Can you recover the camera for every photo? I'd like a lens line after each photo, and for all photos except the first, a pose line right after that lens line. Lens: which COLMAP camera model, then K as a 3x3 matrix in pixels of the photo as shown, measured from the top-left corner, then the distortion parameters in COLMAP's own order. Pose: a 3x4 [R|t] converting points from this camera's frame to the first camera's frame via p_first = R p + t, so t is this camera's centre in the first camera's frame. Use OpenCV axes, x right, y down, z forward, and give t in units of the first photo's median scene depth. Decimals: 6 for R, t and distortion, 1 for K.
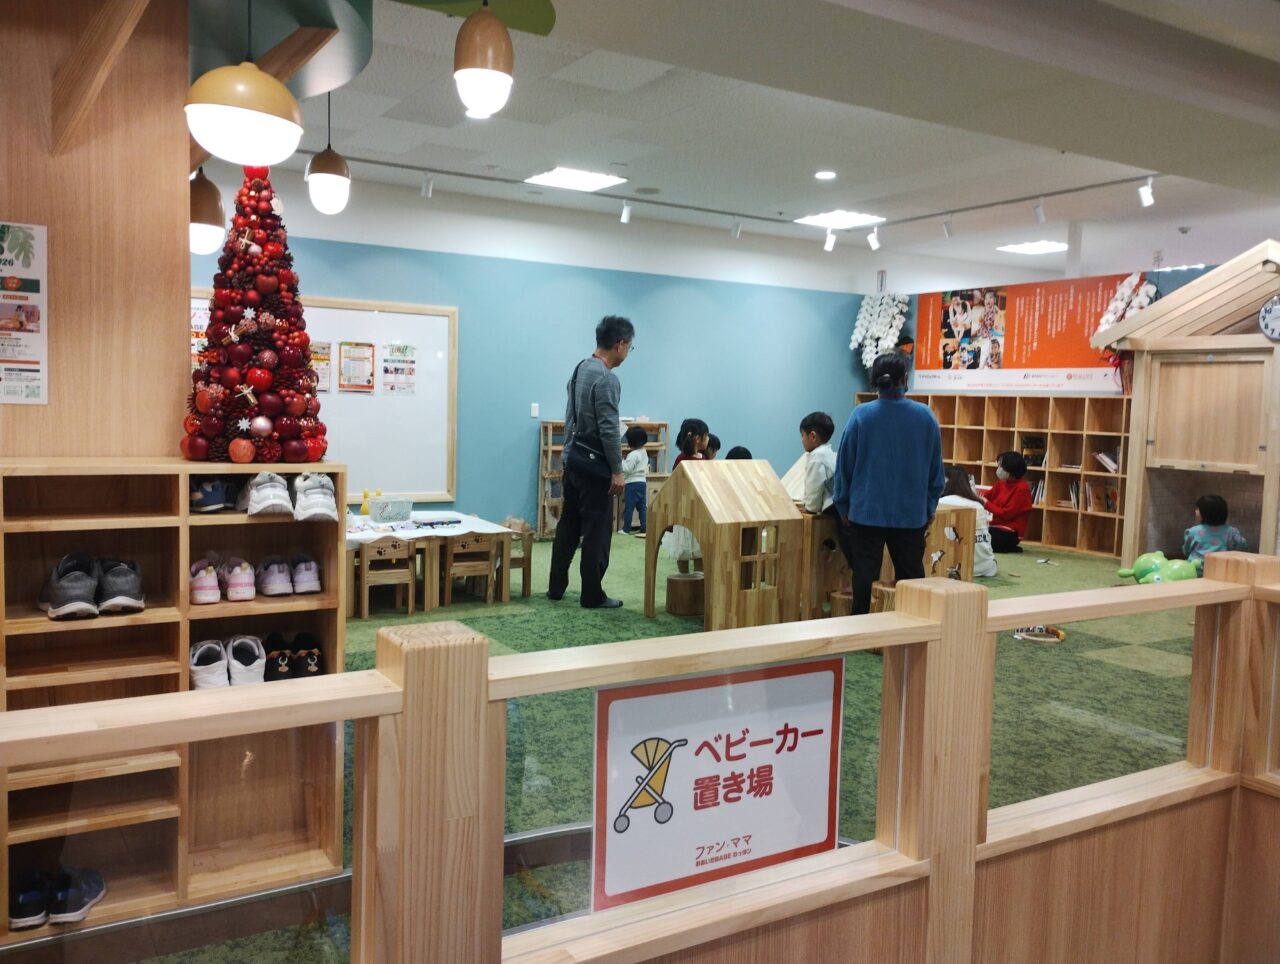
lens RADIAL K [[1073.1, 0, 633.4], [0, 1073.1, 481.4], [0, 0, 1]] dist [0.054557, 0.001368]
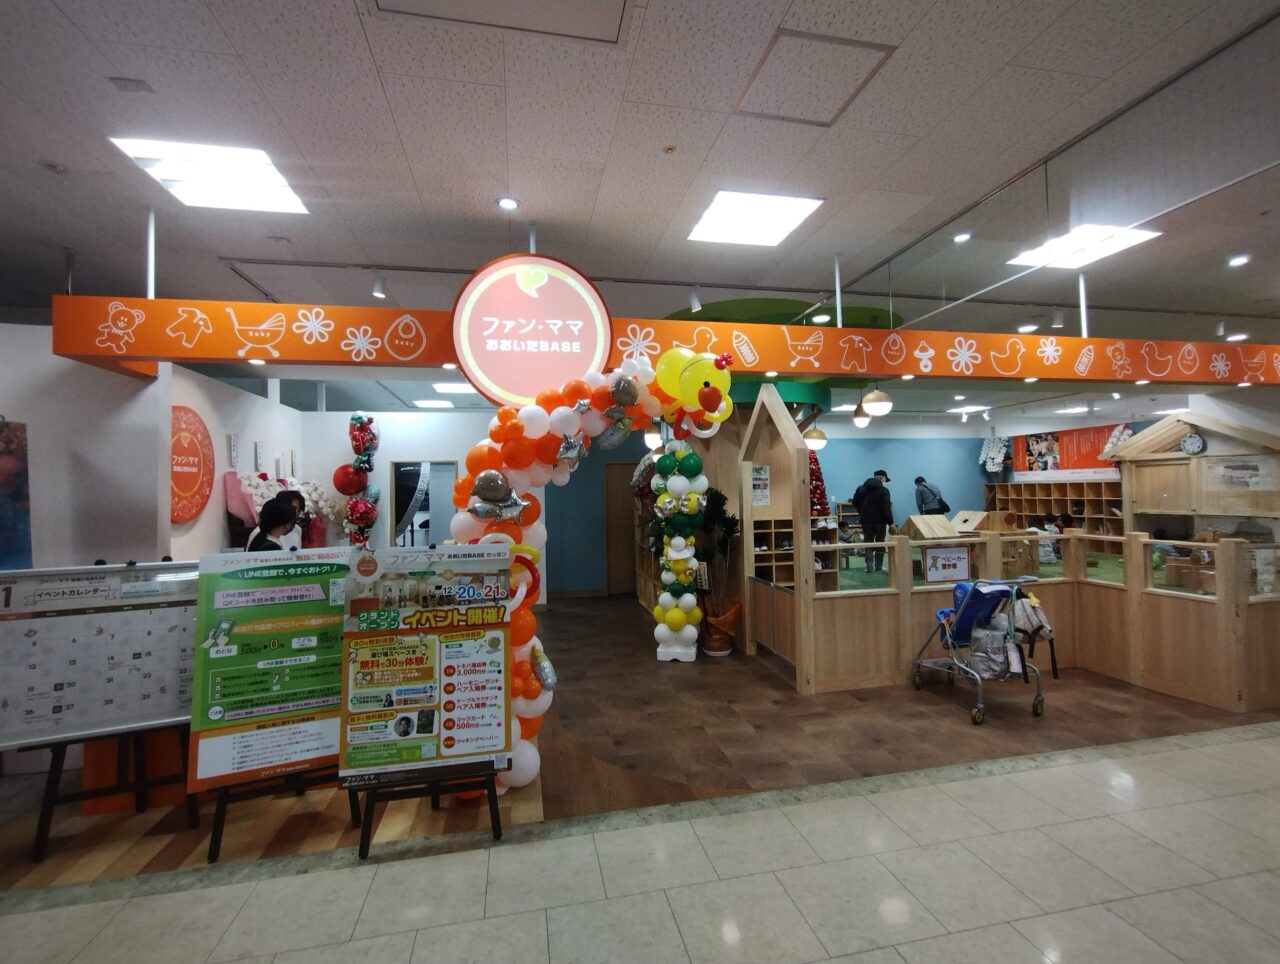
lens RADIAL K [[589.1, 0, 645.5], [0, 589.1, 481.7], [0, 0, 1]] dist [-0.002417, -0.000435]
pose [[0.945037, -0.053221, -0.322604, -0.060741], [0.022212, 0.994834, -0.099054, 0.016497], [0.326209, 0.086444, 0.941337, -0.382399]]
